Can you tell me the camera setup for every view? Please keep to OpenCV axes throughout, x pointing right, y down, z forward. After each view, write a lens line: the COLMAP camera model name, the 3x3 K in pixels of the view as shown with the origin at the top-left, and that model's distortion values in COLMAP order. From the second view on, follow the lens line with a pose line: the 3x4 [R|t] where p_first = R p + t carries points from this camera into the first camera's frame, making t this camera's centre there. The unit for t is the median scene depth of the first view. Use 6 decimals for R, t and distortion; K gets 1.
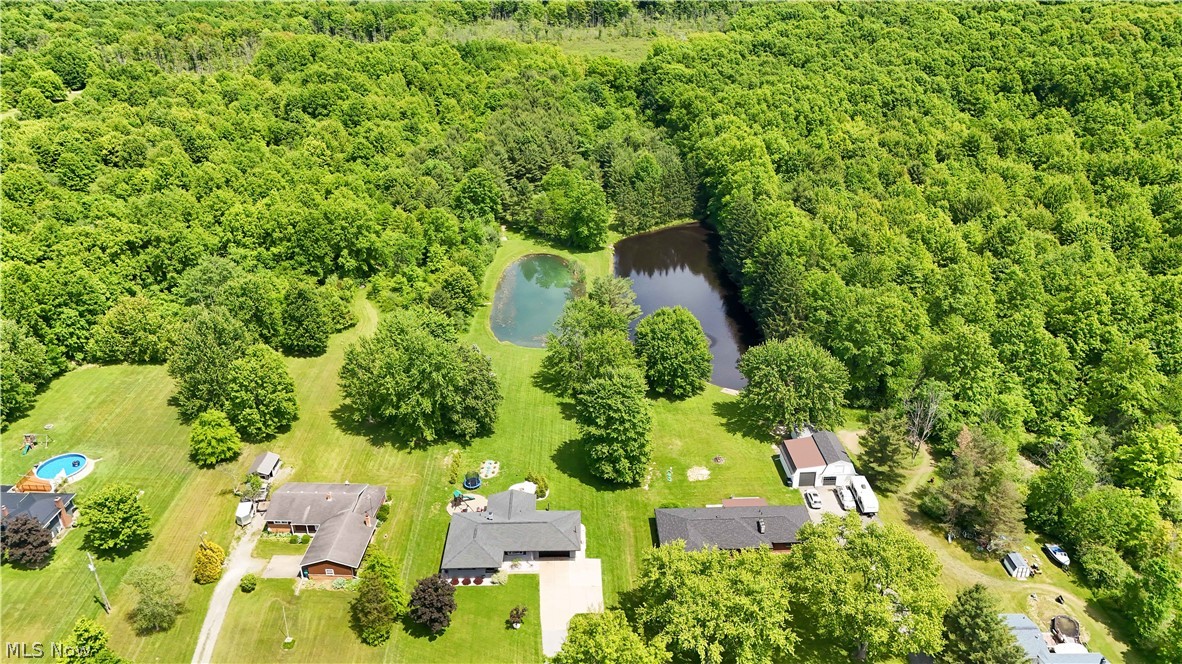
lens RADIAL K [[928.9, 0, 573.7], [0, 928.9, 332.7], [0, 0, 1]] dist [0.023295, -0.013689]
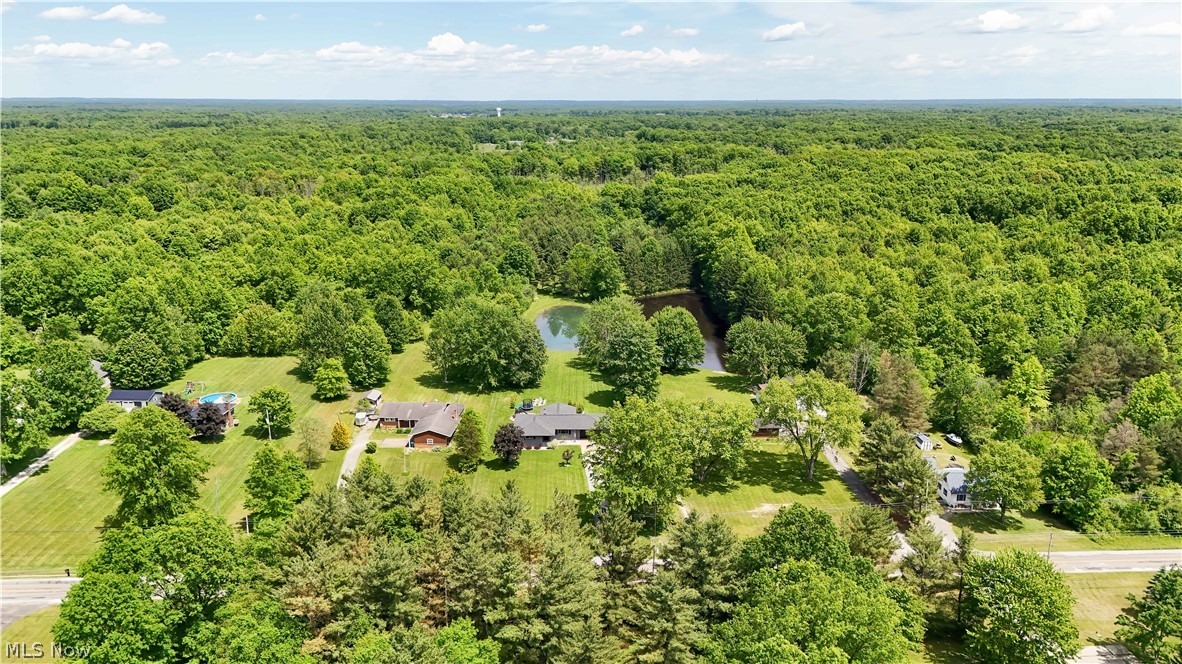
lens RADIAL K [[928.9, 0, 573.7], [0, 928.9, 332.7], [0, 0, 1]] dist [0.023295, -0.013689]
pose [[0.999882, 0.015304, 0.001642, -0.030755], [-0.014656, 0.979229, -0.202229, 0.219845], [-0.004703, 0.202181, 0.979337, -0.227648]]
